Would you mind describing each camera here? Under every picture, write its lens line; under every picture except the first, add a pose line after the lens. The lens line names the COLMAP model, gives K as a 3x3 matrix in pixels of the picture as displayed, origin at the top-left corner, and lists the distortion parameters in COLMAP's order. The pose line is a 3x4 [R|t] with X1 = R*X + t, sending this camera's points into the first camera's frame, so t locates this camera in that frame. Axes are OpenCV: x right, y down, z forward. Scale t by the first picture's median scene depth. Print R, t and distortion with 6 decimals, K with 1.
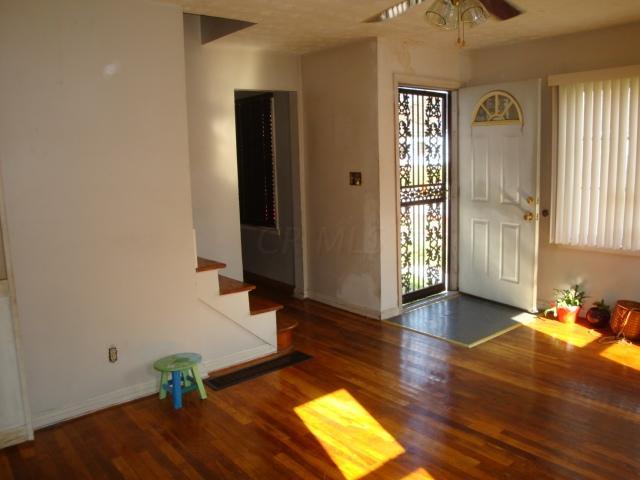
lens RADIAL K [[531.8, 0, 321.5], [0, 531.8, 240.8], [0, 0, 1]] dist [-0.050710, 0.000011]
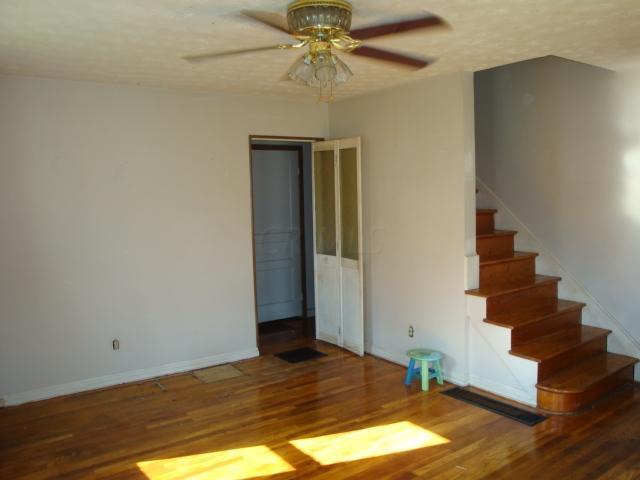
lens RADIAL K [[531.8, 0, 321.1], [0, 531.8, 239.2], [0, 0, 1]] dist [-0.050710, 0.000011]
pose [[-0.077414, 0.128732, -0.988653, 0.914905], [-0.115434, 0.983803, 0.137139, -0.179962], [0.990294, 0.124741, -0.061300, 0.740359]]
